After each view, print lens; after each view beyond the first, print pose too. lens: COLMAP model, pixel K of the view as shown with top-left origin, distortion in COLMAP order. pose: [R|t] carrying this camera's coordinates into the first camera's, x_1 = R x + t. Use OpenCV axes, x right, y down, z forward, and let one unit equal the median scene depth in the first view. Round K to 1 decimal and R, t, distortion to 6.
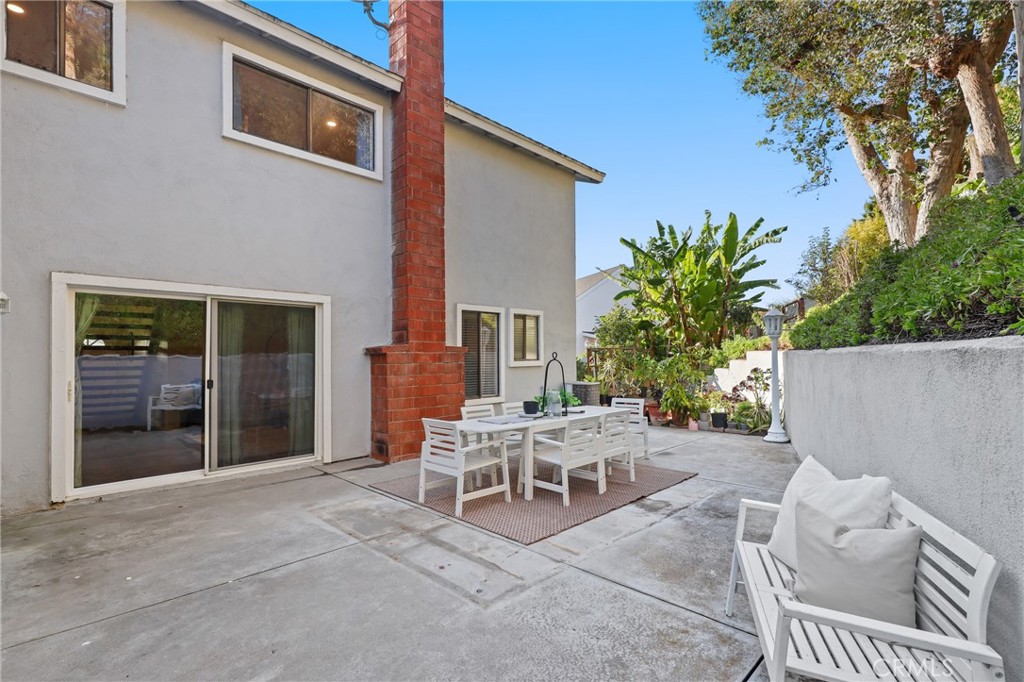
lens RADIAL K [[467.6, 0, 513.5], [0, 467.6, 348.5], [0, 0, 1]] dist [0.001656, 0.001444]
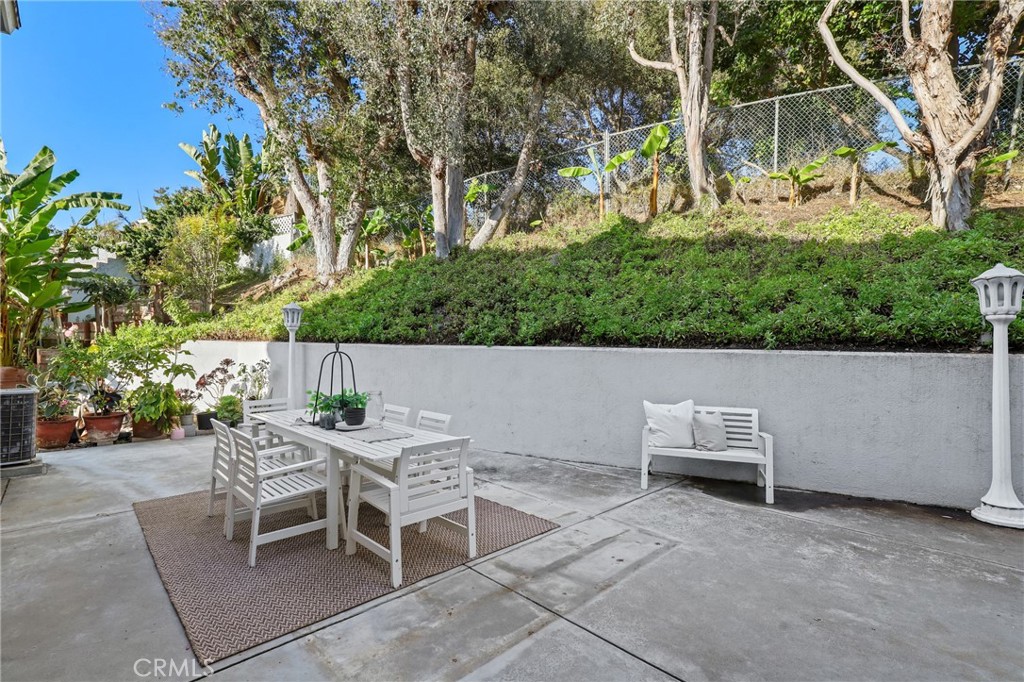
lens RADIAL K [[467.6, 0, 507.2], [0, 467.6, 341.5], [0, 0, 1]] dist [0.001656, 0.001444]
pose [[0.028726, 0.023259, 0.999317, -0.499799], [-0.032954, 0.999208, -0.022309, 0.010405], [-0.999044, -0.032291, 0.029470, 0.518869]]
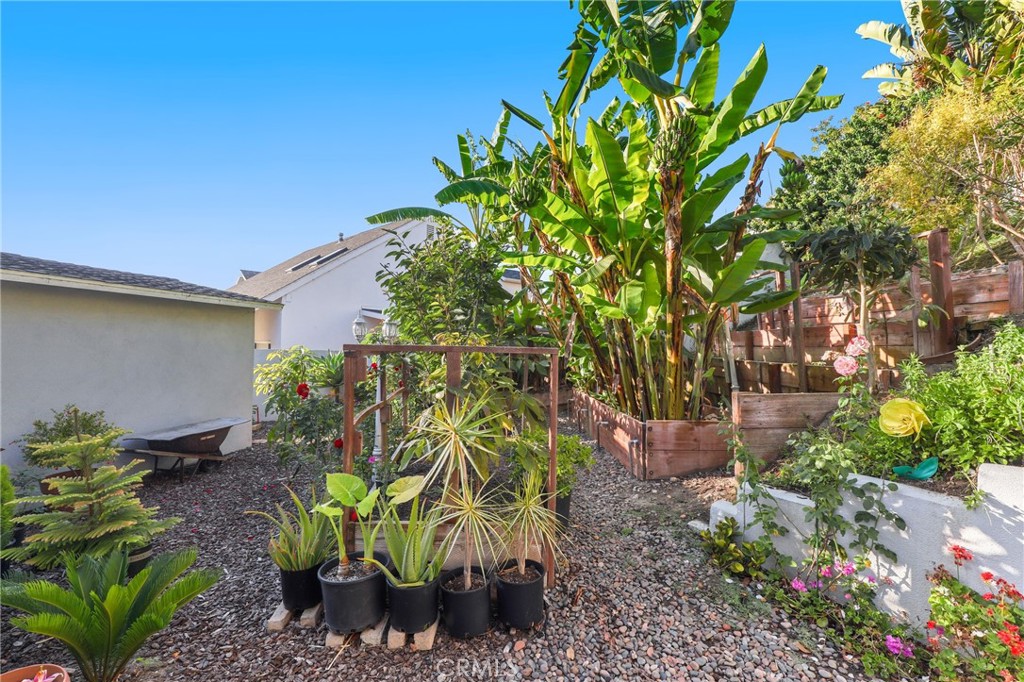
lens RADIAL K [[467.6, 0, 518.4], [0, 467.6, 343.5], [0, 0, 1]] dist [0.001656, 0.001444]
pose [[0.892391, 0.024199, 0.450615, 0.243217], [-0.032722, 0.999403, 0.011131, -0.011812], [-0.450076, -0.024678, 0.892649, 1.436464]]
